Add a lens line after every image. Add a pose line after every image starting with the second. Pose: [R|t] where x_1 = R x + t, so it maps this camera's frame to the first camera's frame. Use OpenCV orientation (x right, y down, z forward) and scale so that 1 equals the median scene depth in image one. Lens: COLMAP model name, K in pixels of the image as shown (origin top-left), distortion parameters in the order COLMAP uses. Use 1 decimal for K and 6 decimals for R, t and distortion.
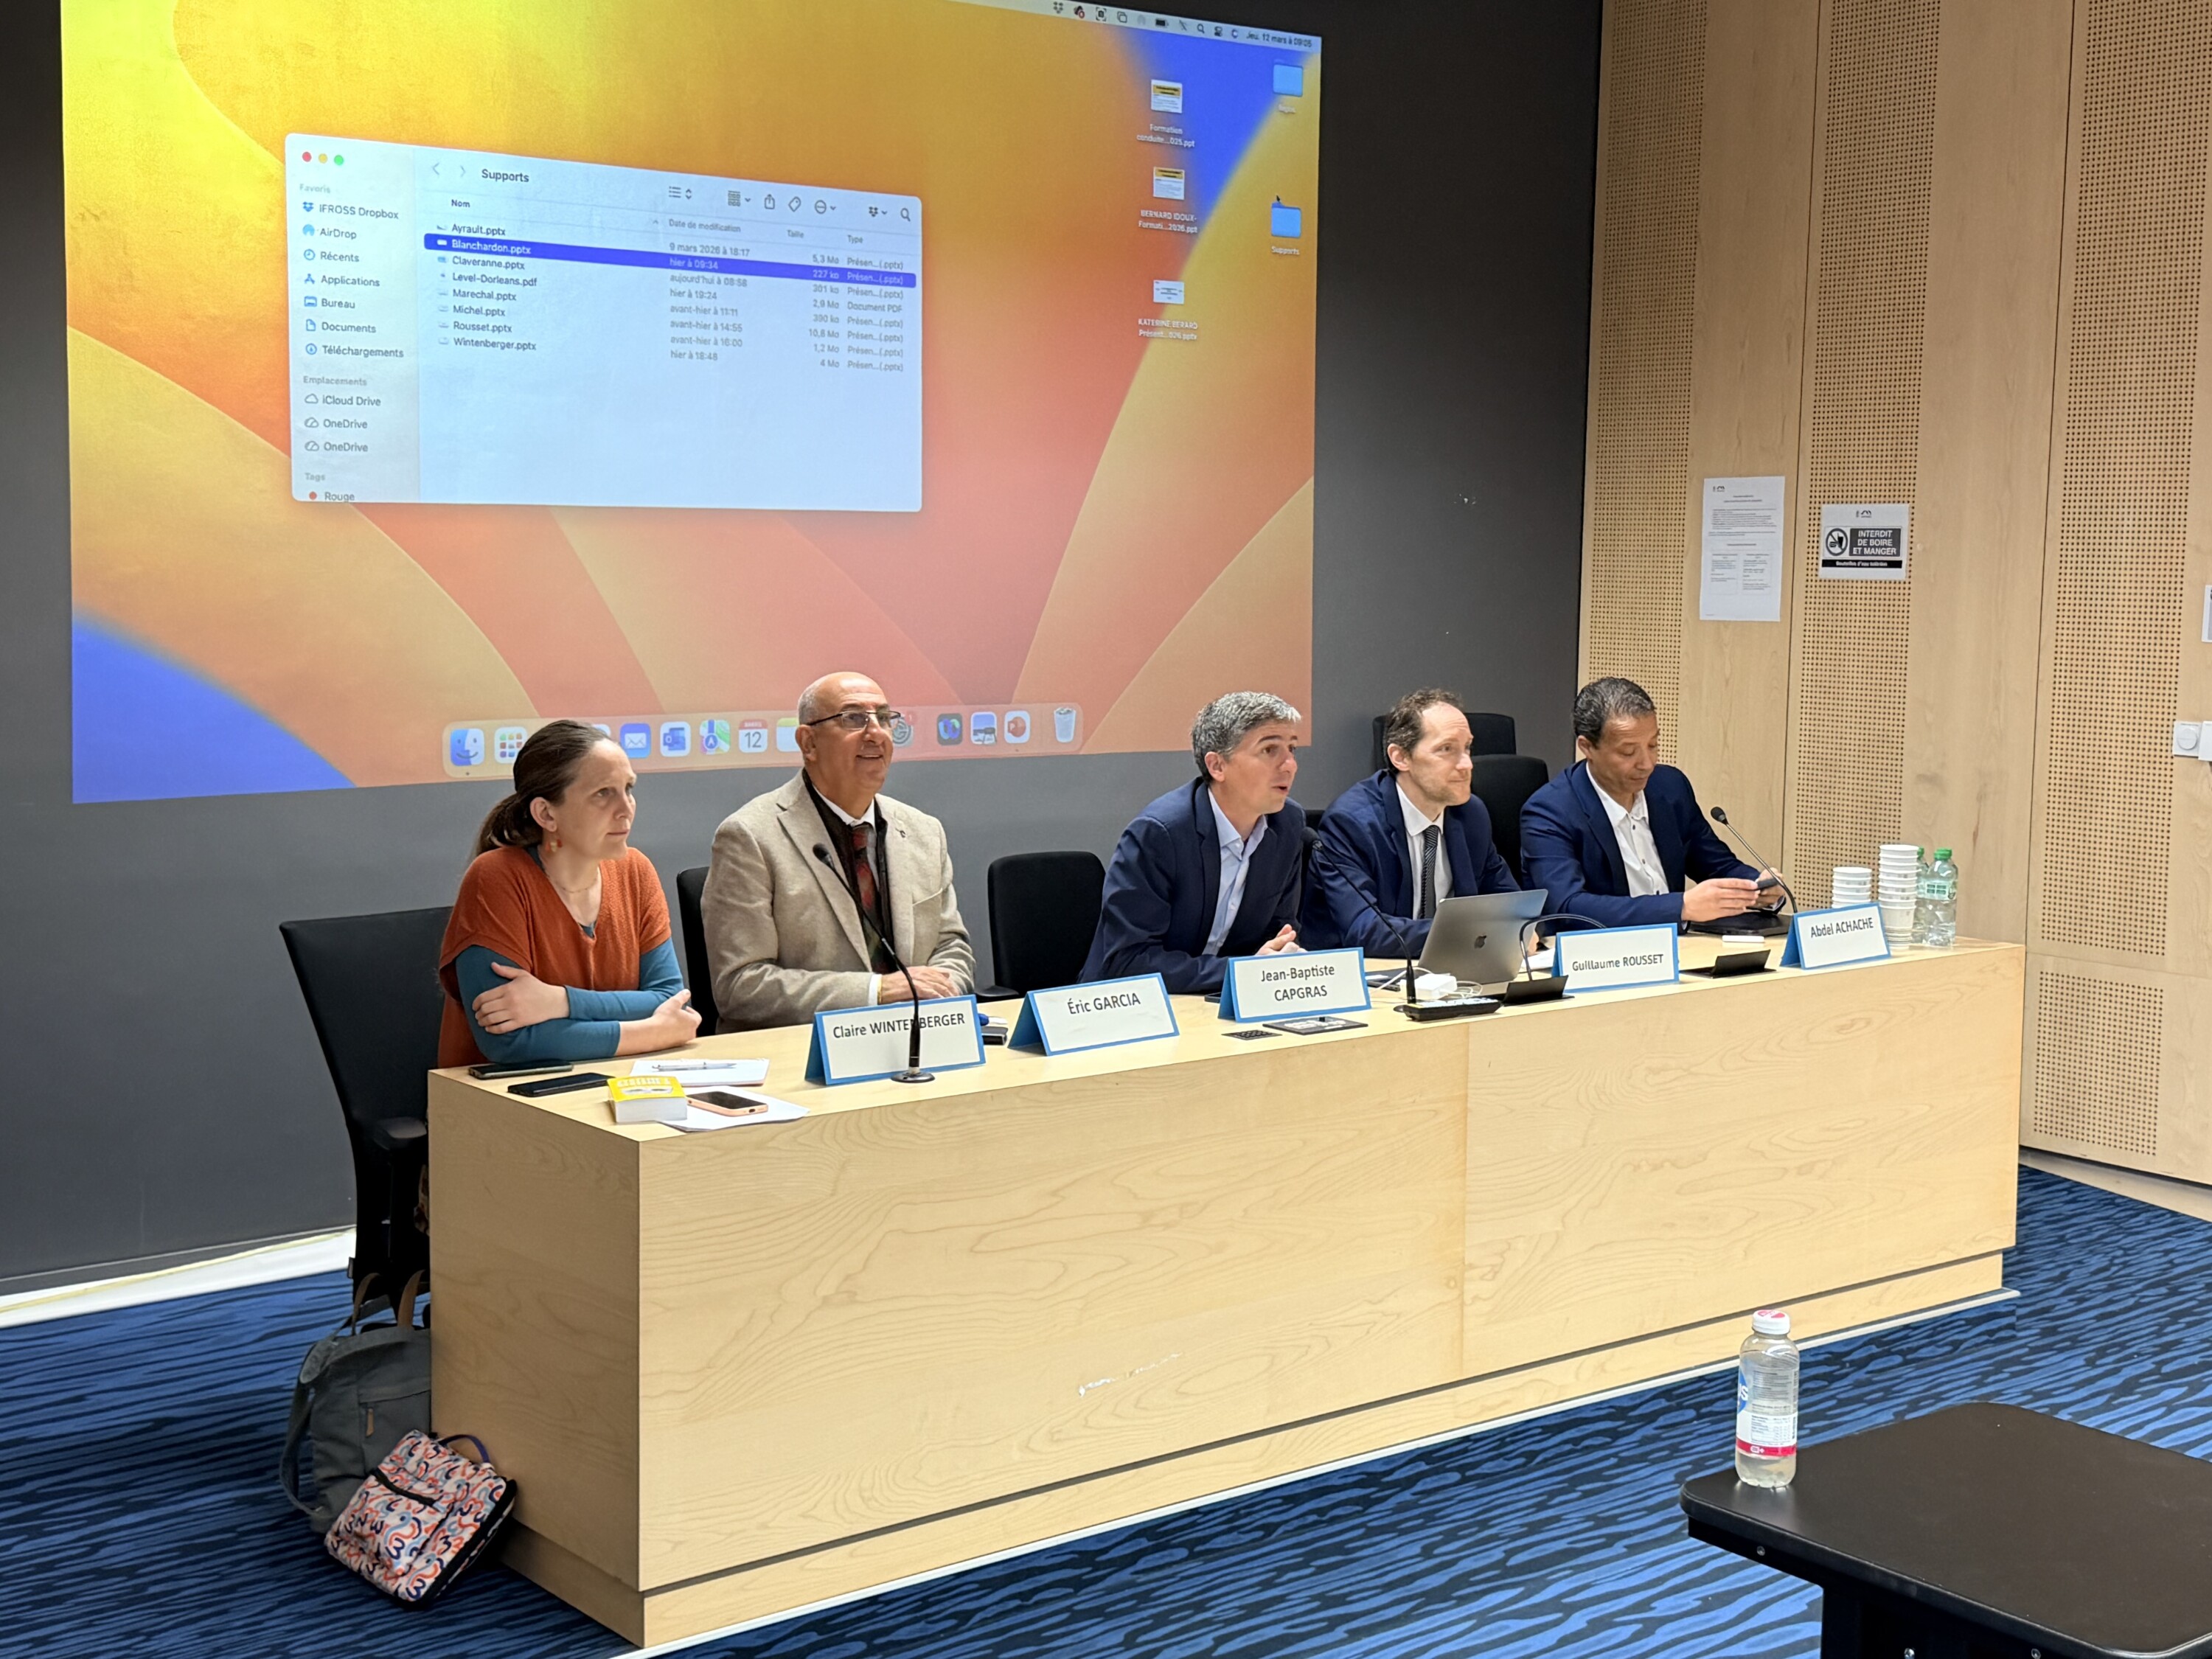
lens RADIAL K [[2840.9, 0, 1106.0], [0, 2840.9, 829.5], [0, 0, 1]] dist [0.164222, -0.102422]
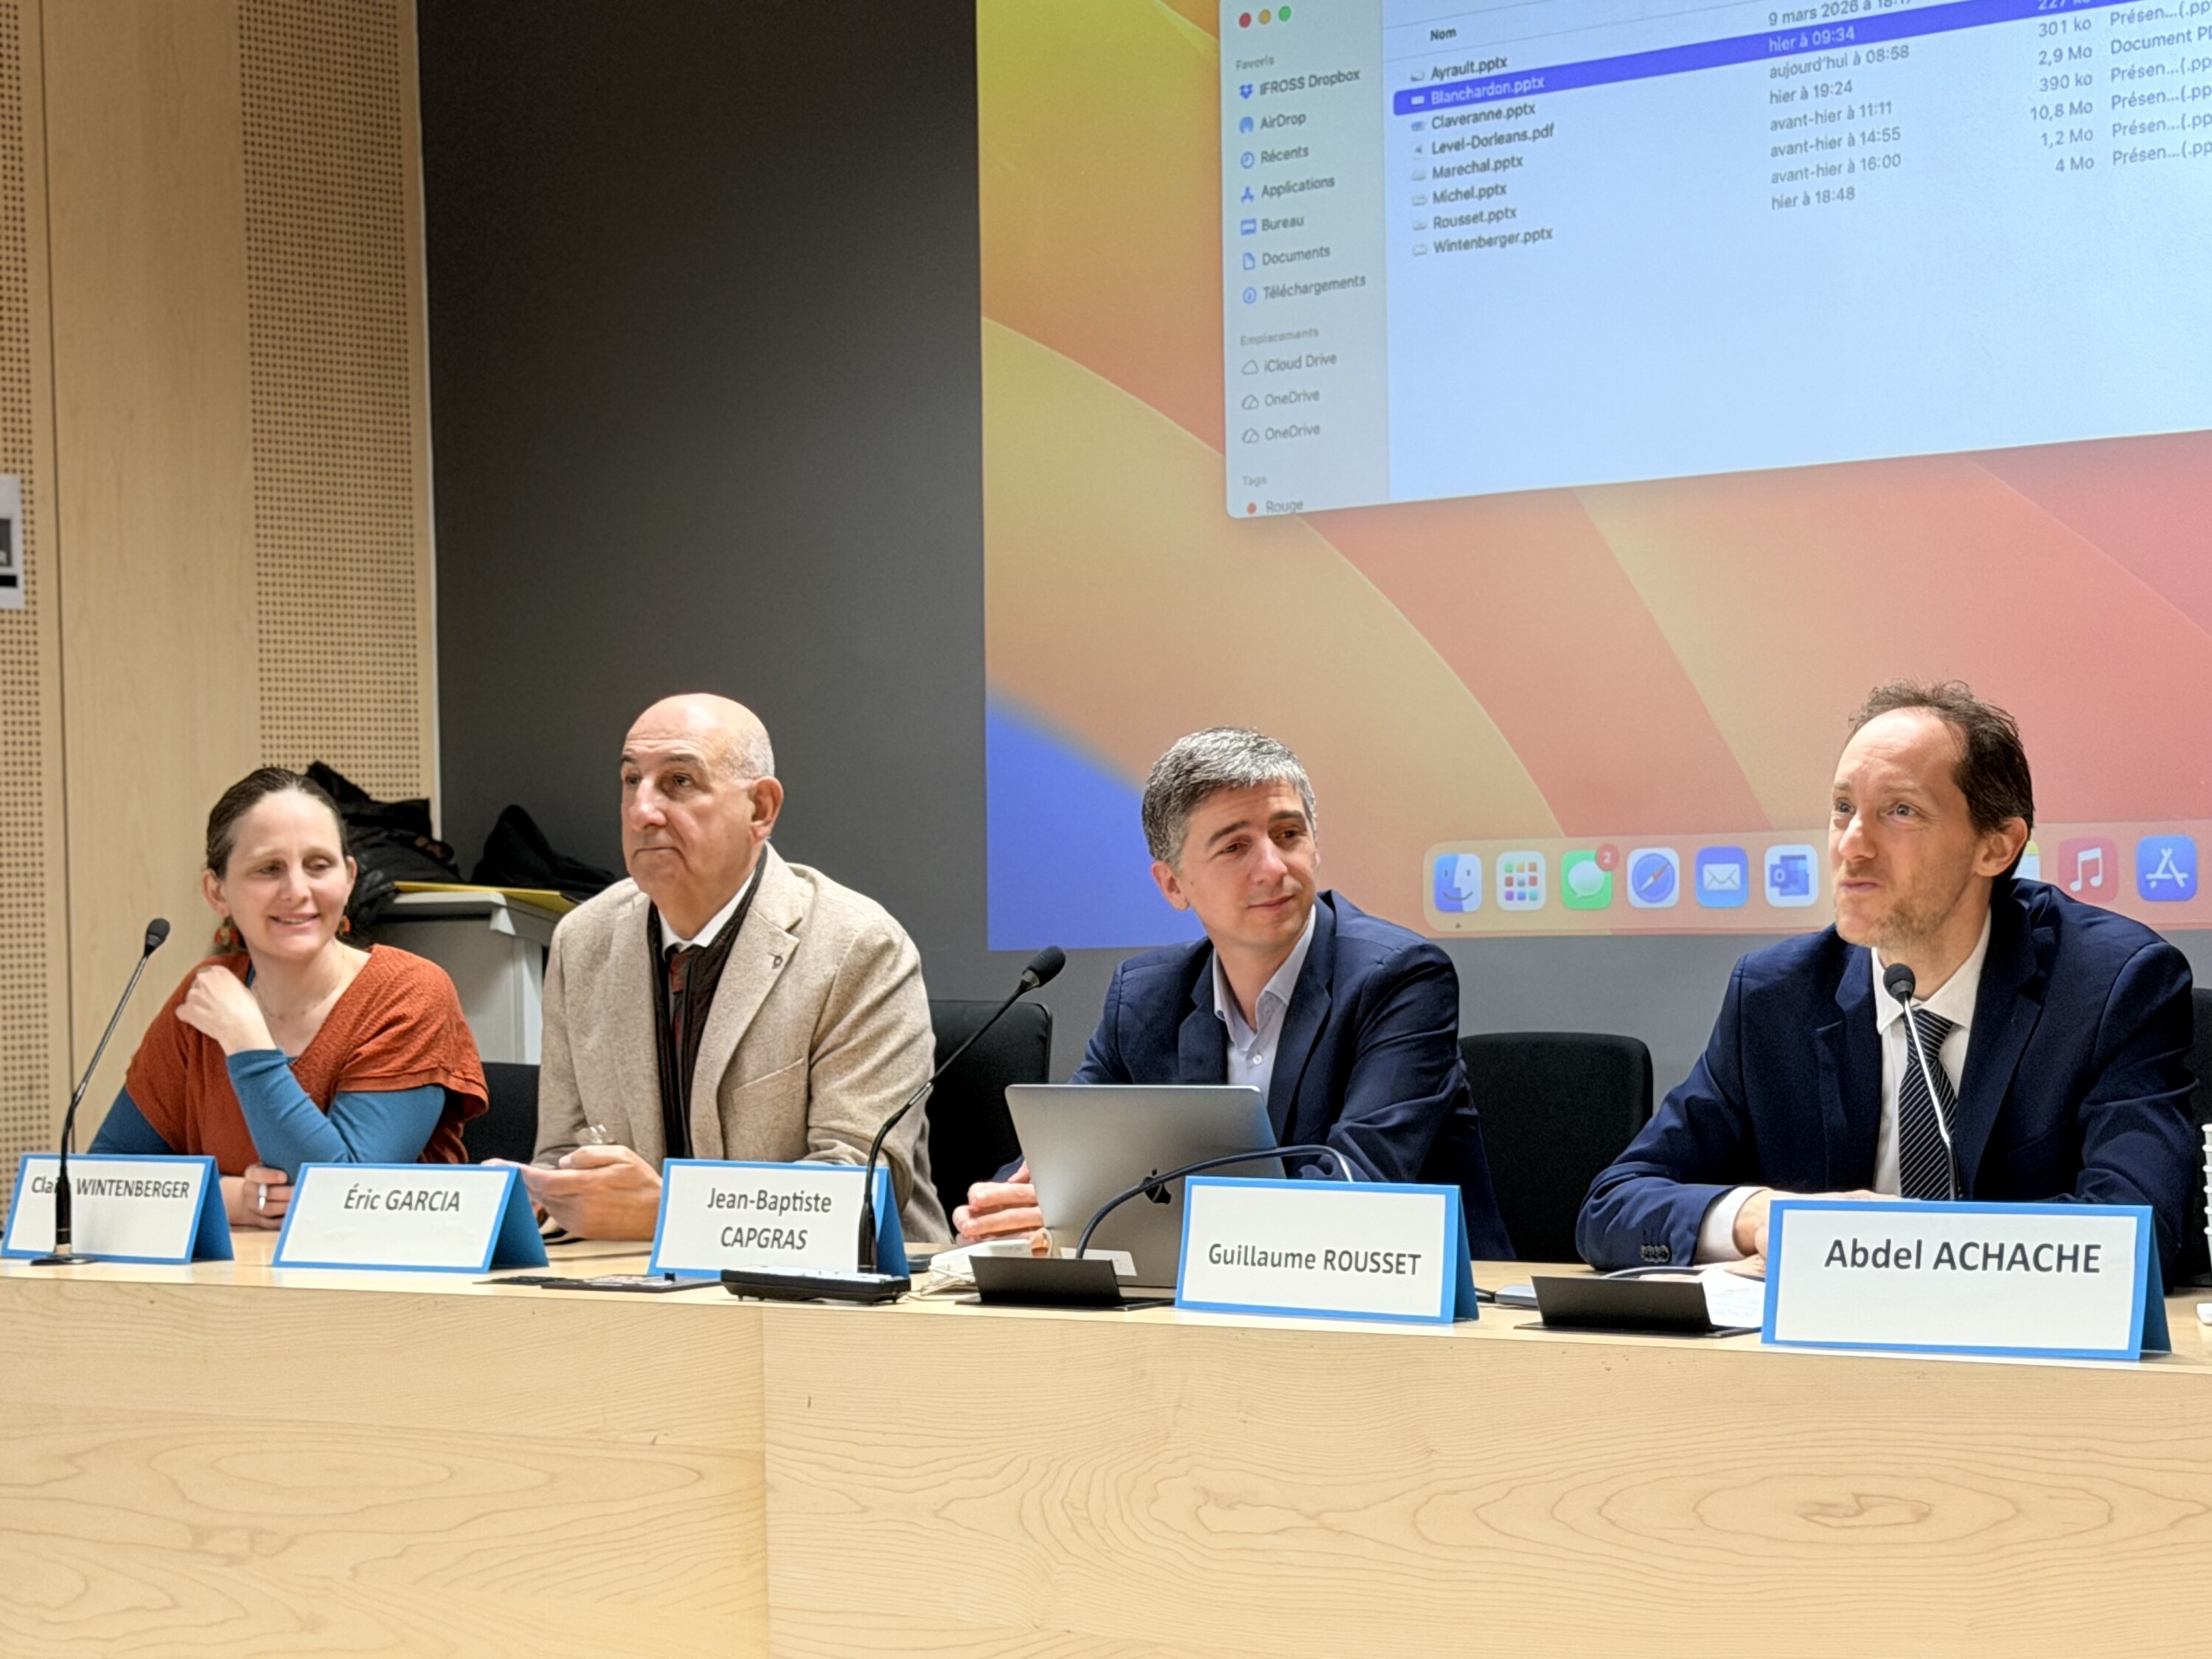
lens RADIAL K [[4699.1, 0, 1106.0], [0, 4699.1, 829.5], [0, 0, 1]] dist [0.148096, 0.100175]
pose [[0.240481, -0.029891, -0.970194, 0.783931], [-0.075061, 0.995960, -0.049290, 0.016654], [0.967747, 0.084677, 0.237266, 0.704864]]
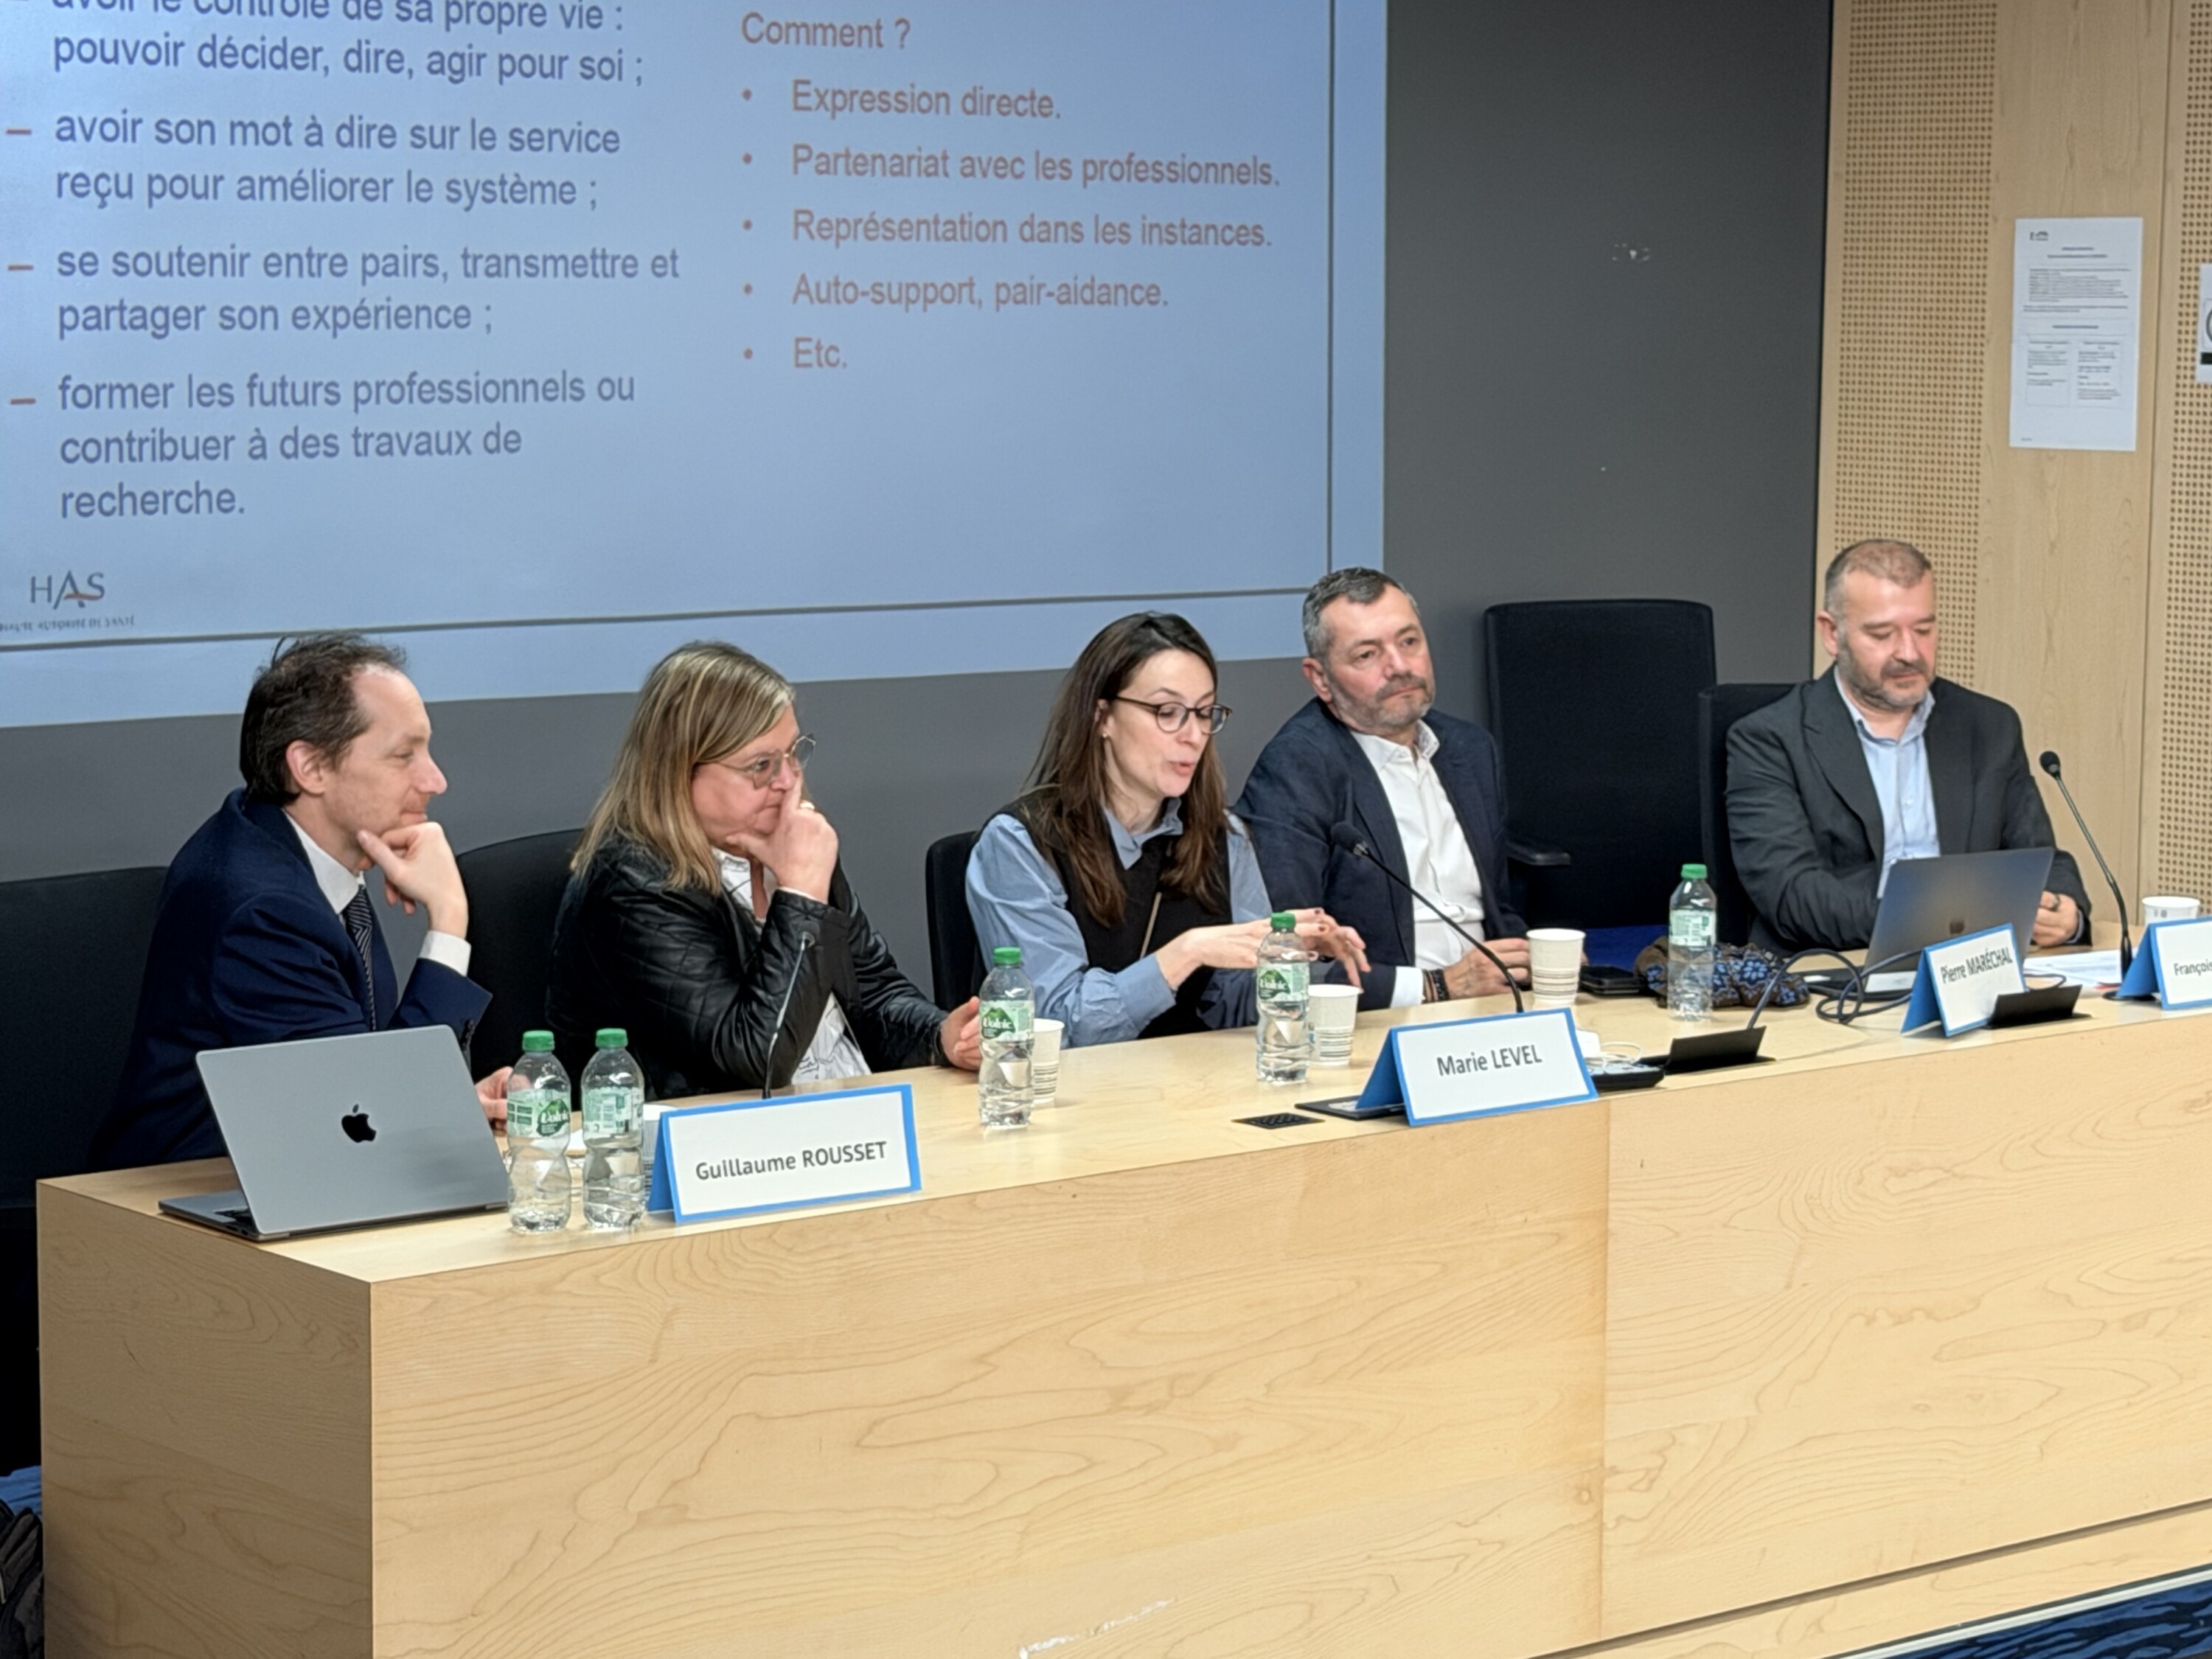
lens RADIAL K [[5056.7, 0, 1106.0], [0, 5056.7, 829.5], [0, 0, 1]] dist [0.087210, 1.001214]
pose [[0.999937, -0.004217, 0.010419, -0.000438], [0.004058, 0.999875, 0.015267, -0.010558], [-0.010482, -0.015224, 0.999829, -0.134463]]
